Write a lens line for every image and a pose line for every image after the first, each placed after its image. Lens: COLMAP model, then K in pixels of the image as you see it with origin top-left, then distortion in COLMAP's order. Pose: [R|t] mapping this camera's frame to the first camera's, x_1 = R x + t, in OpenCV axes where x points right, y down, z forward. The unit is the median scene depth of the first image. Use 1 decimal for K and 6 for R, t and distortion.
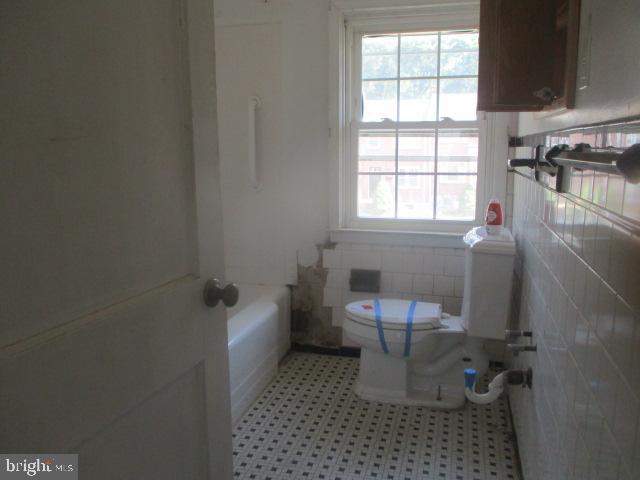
lens RADIAL K [[535.8, 0, 320.7], [0, 535.8, 239.3], [0, 0, 1]] dist [-0.025991, 0.010985]
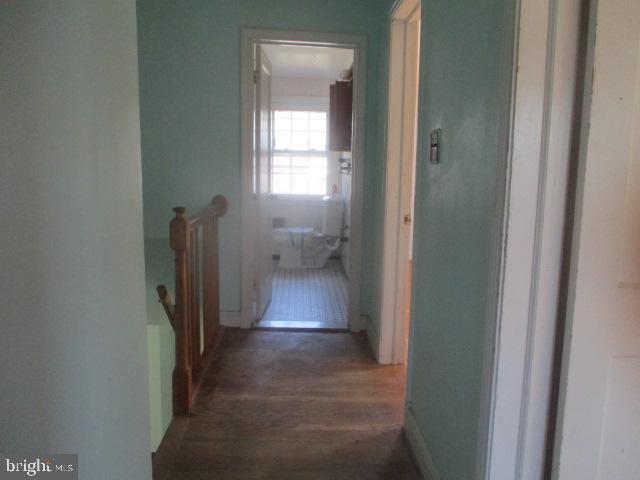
lens RADIAL K [[535.8, 0, 320.5], [0, 535.8, 240.1], [0, 0, 1]] dist [-0.025991, 0.010985]
pose [[0.956484, -0.017276, 0.291272, -0.416572], [0.024797, 0.999447, -0.022147, 0.216825], [-0.290728, 0.028406, 0.956384, -1.212107]]
